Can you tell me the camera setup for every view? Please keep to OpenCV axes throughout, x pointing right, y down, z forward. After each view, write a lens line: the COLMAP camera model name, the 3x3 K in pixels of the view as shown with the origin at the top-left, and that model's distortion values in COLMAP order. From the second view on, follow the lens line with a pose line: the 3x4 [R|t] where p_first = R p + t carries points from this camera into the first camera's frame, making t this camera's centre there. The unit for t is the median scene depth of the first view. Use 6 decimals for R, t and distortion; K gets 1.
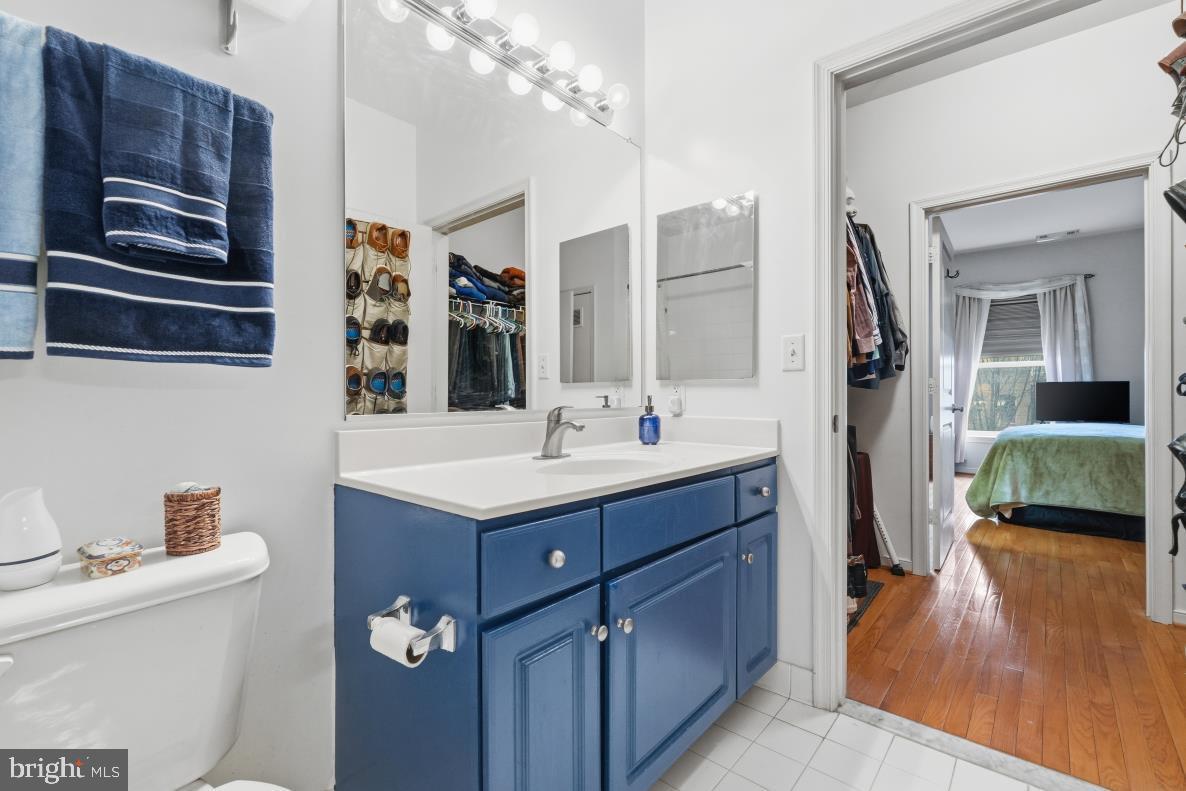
lens RADIAL K [[531.1, 0, 599.5], [0, 531.1, 386.9], [0, 0, 1]] dist [-0.003396, 0.001482]
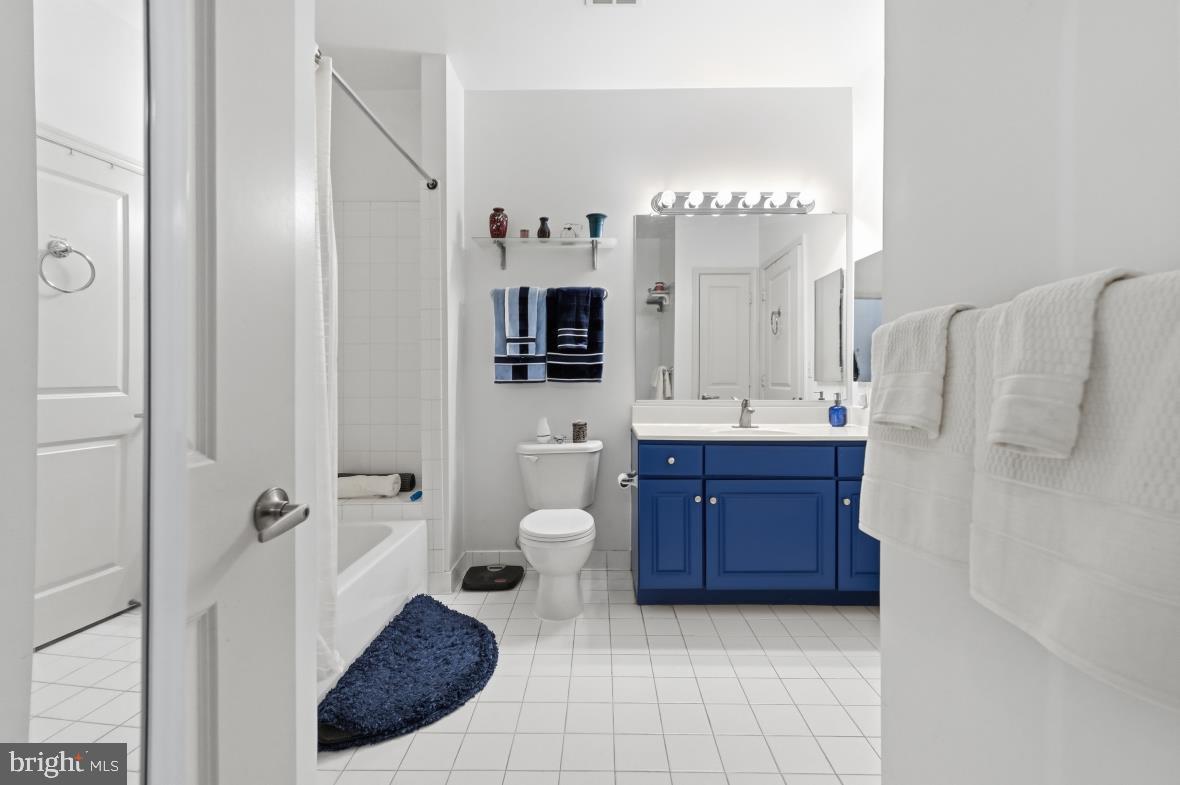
lens RADIAL K [[528.5, 0, 588.8], [0, 528.5, 384.7], [0, 0, 1]] dist [-0.003396, 0.001482]
pose [[0.624222, 0.013353, -0.781133, 1.654169], [0.012096, 0.999569, 0.026753, -0.108759], [0.781154, -0.026148, 0.623791, -0.879139]]
